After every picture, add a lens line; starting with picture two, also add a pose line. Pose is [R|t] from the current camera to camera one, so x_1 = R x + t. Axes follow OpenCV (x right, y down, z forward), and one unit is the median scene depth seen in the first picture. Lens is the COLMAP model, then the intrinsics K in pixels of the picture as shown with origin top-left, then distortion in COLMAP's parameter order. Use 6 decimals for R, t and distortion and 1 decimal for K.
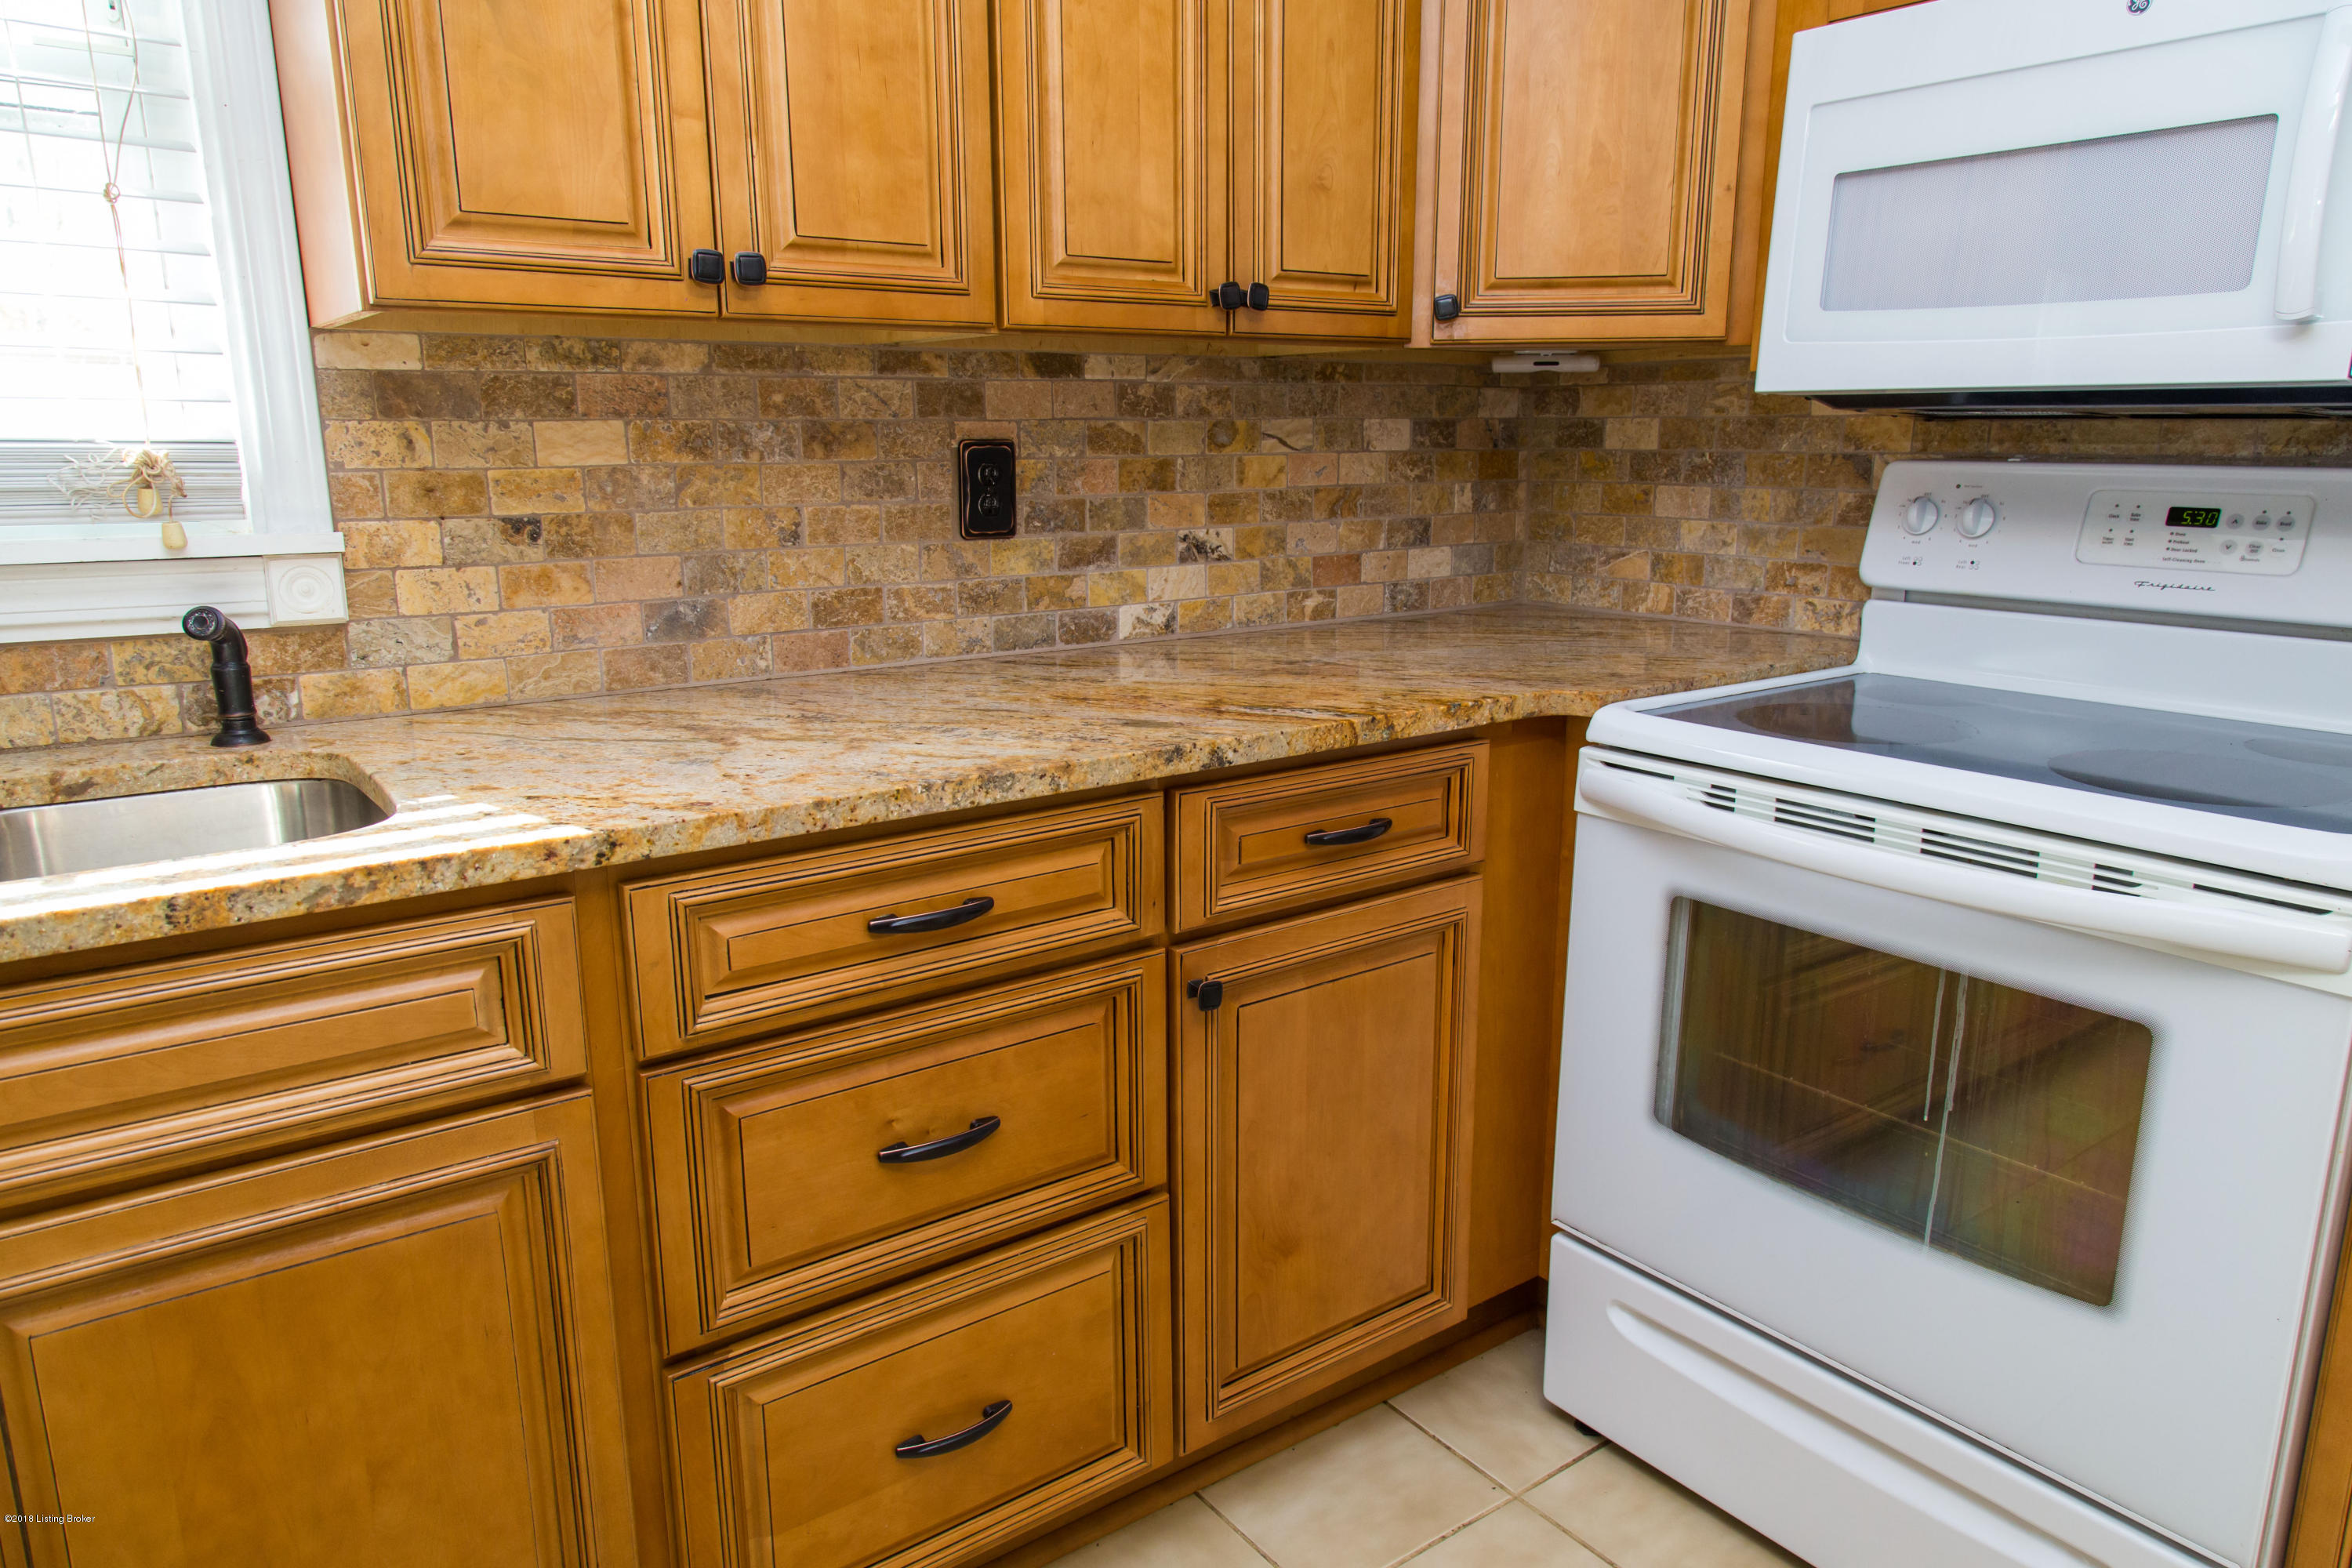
lens RADIAL K [[1538.5, 0, 1184.1], [0, 1538.5, 787.1], [0, 0, 1]] dist [0.003161, 0.000514]
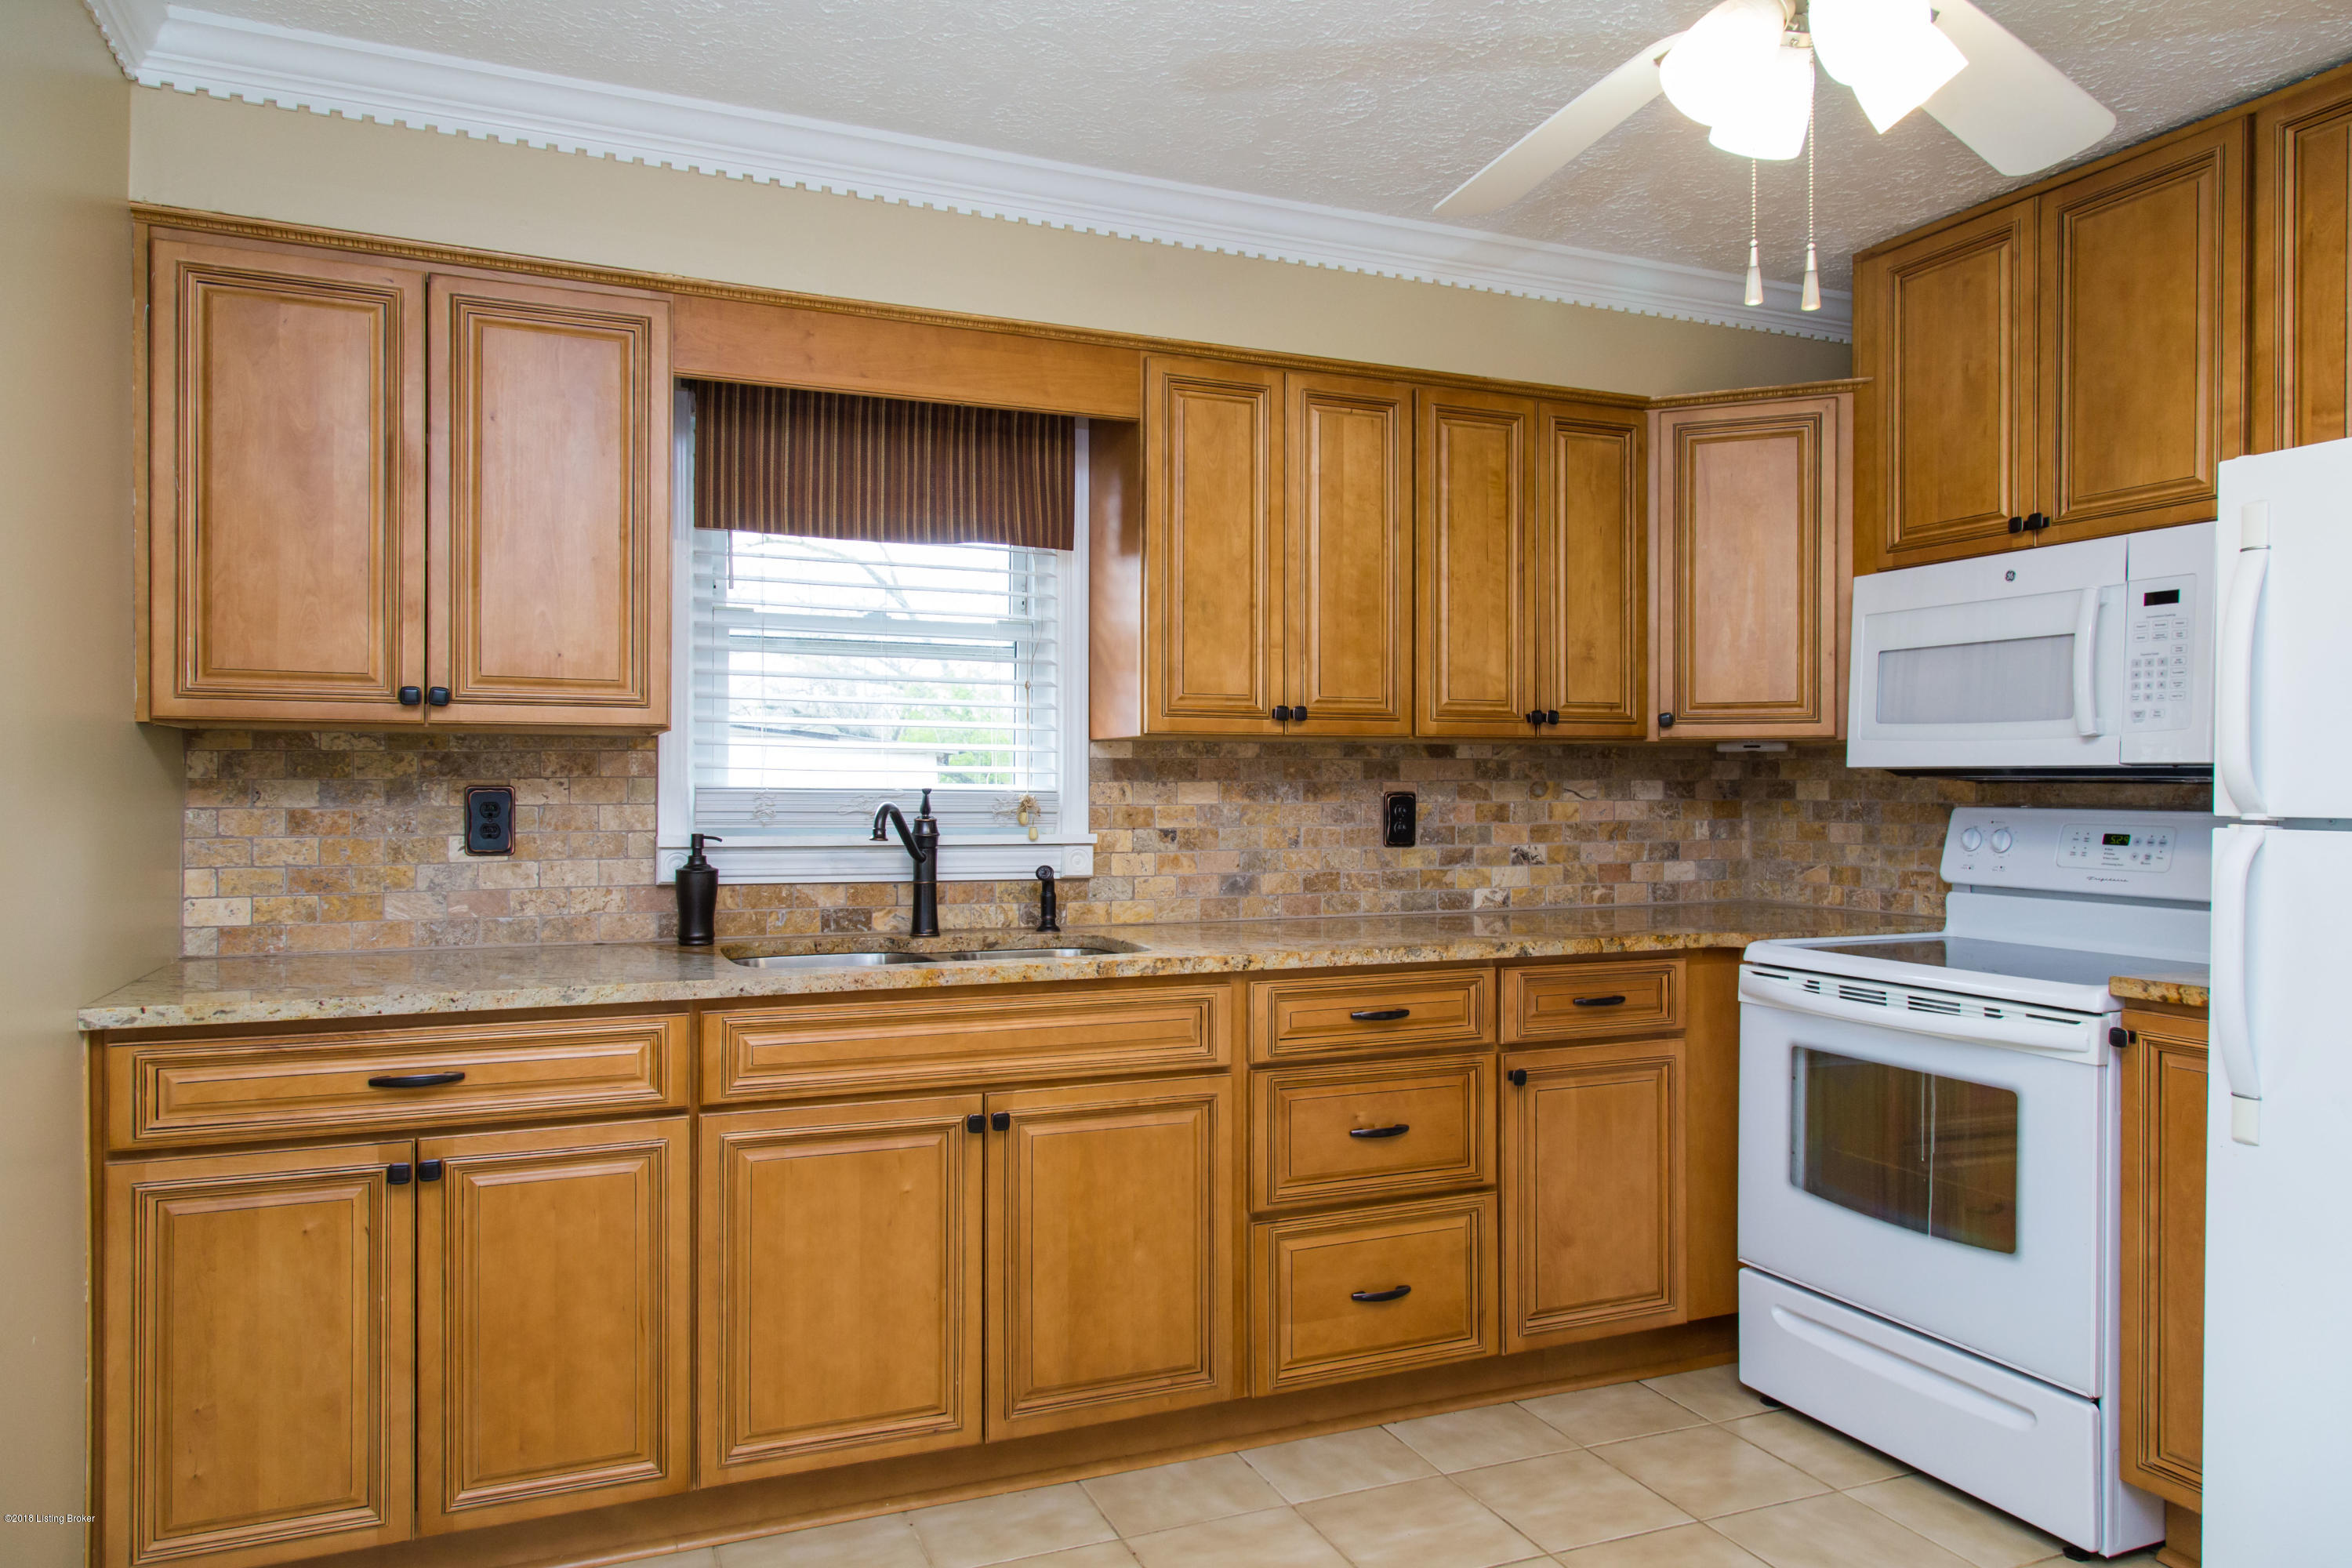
lens RADIAL K [[1538.5, 0, 1177.3], [0, 1538.5, 788.0], [0, 0, 1]] dist [0.003161, 0.000514]
pose [[0.972452, 0.003267, -0.233081, 0.042372], [-0.055326, 0.974565, -0.217168, 0.199696], [0.226443, 0.224081, 0.947898, -0.874863]]
